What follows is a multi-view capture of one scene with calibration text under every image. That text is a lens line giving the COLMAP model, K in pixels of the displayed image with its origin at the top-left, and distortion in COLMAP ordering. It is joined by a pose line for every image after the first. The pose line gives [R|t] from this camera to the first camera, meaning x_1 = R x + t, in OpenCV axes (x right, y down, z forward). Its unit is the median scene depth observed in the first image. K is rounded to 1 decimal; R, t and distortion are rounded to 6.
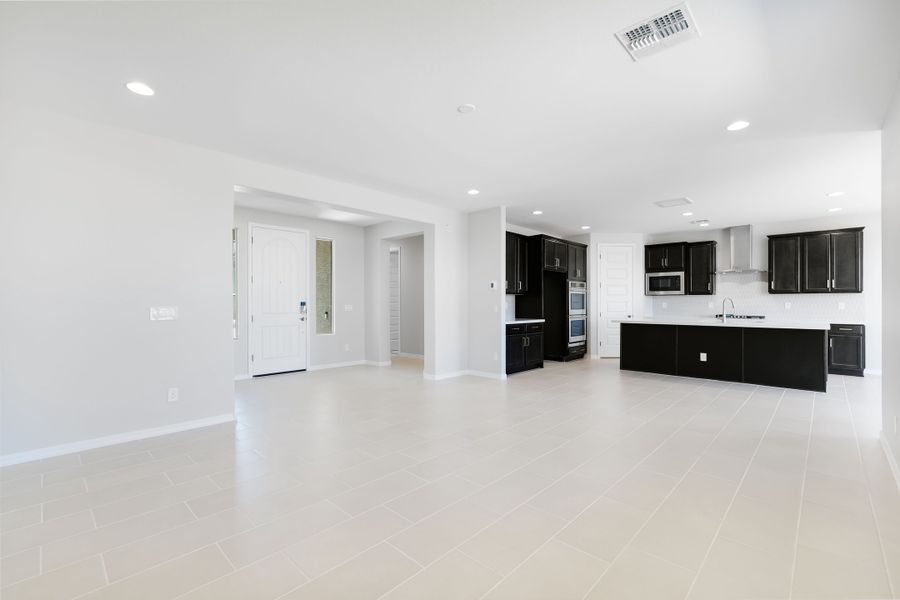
lens RADIAL K [[400.5, 0, 450.5], [0, 400.5, 301.9], [0, 0, 1]] dist [-0.000919, 0.000113]
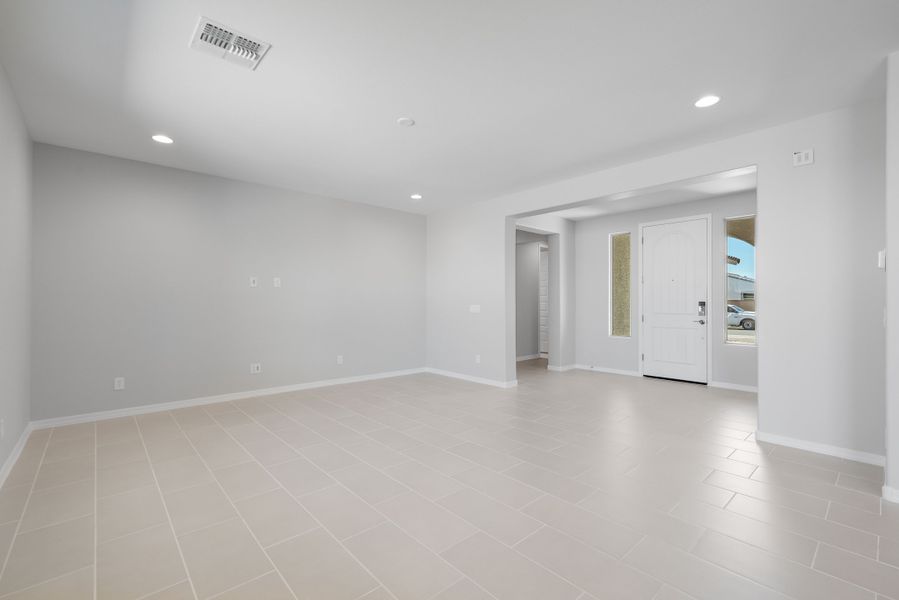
lens RADIAL K [[400.3, 0, 455.0], [0, 400.3, 300.8], [0, 0, 1]] dist [-0.002630, -0.000744]
pose [[-0.080344, -0.001056, -0.996767, 0.531325], [-0.000287, 0.999999, -0.001037, -0.000547], [0.996767, 0.000202, -0.080344, 0.587848]]
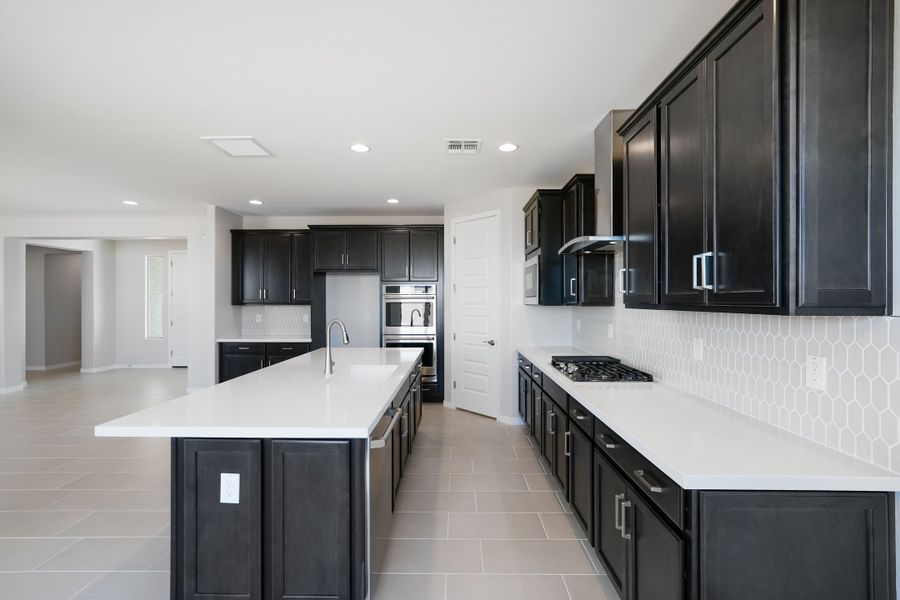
lens RADIAL K [[401.2, 0, 450.0], [0, 401.2, 300.0], [0, 0, 1]] dist [0.001116, 0.000664]
pose [[0.671636, -0.001620, -0.740879, 1.065957], [0.003180, 0.999995, 0.000696, -0.030942], [0.740874, -0.002824, 0.671638, 0.763855]]
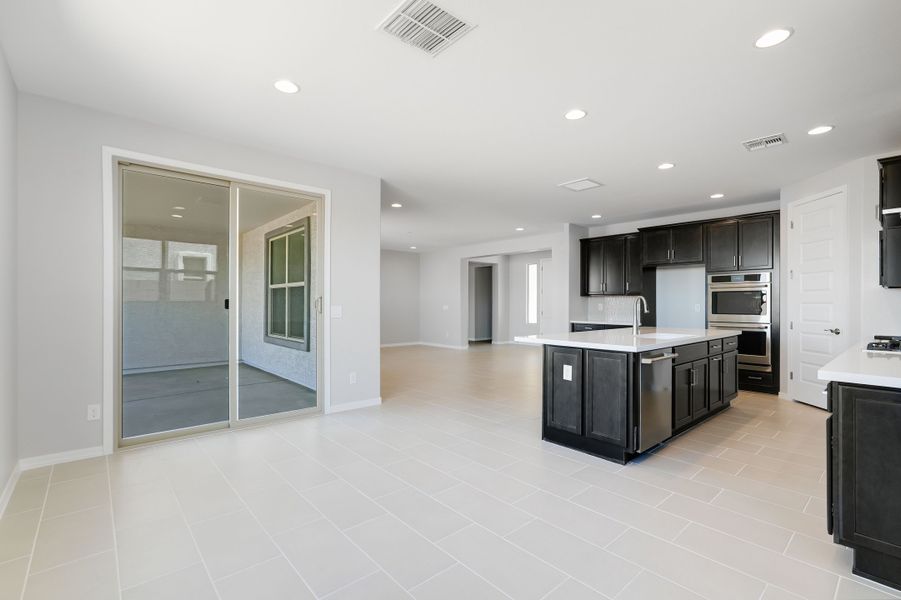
lens RADIAL K [[411.3, 0, 451.7], [0, 411.3, 302.7], [0, 0, 1]] dist [-0.000412, 0.000294]
pose [[-0.085177, -0.002641, -0.996362, 1.308363], [-0.000632, 0.999996, -0.002596, 0.000854], [0.996366, 0.000409, -0.085178, 0.730491]]
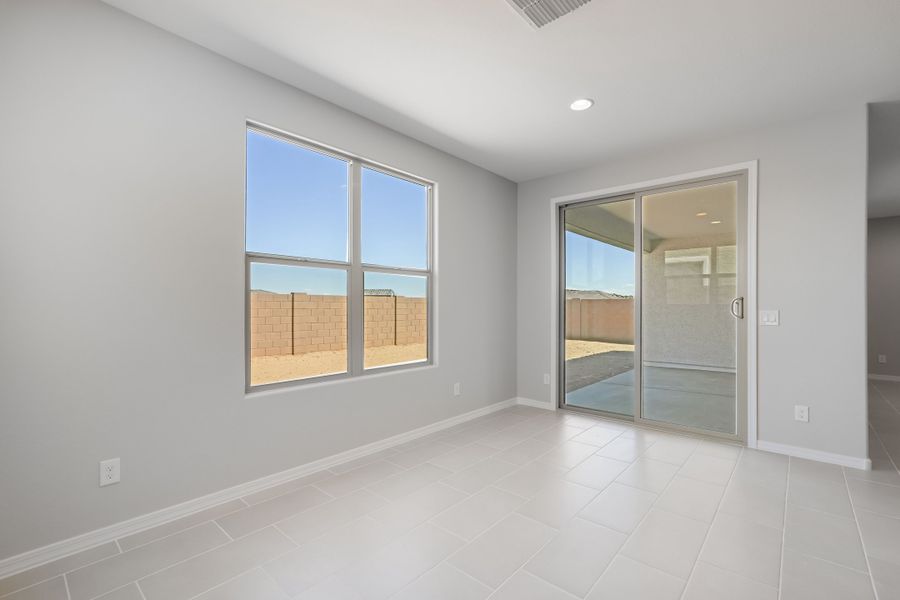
lens RADIAL K [[412.2, 0, 449.8], [0, 412.2, 302.7], [0, 0, 1]] dist [-0.000256, 0.000202]
pose [[-0.999841, -0.005024, -0.017131, 1.052138], [-0.004879, 0.999952, -0.008502, 0.001986], [0.017173, -0.008417, -0.999817, 0.986687]]
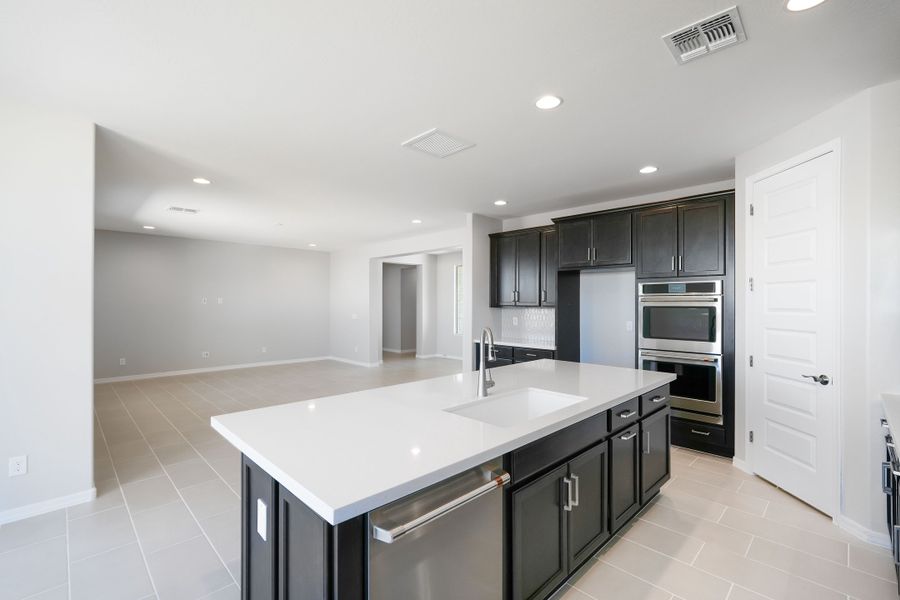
lens RADIAL K [[400.5, 0, 450.5], [0, 400.5, 301.9], [0, 0, 1]] dist [-0.000919, 0.000113]
pose [[-0.034350, -0.002396, -0.999407, 1.001554], [0.000309, 0.999997, -0.002408, -0.030989], [0.999410, -0.000391, -0.034349, 0.939047]]
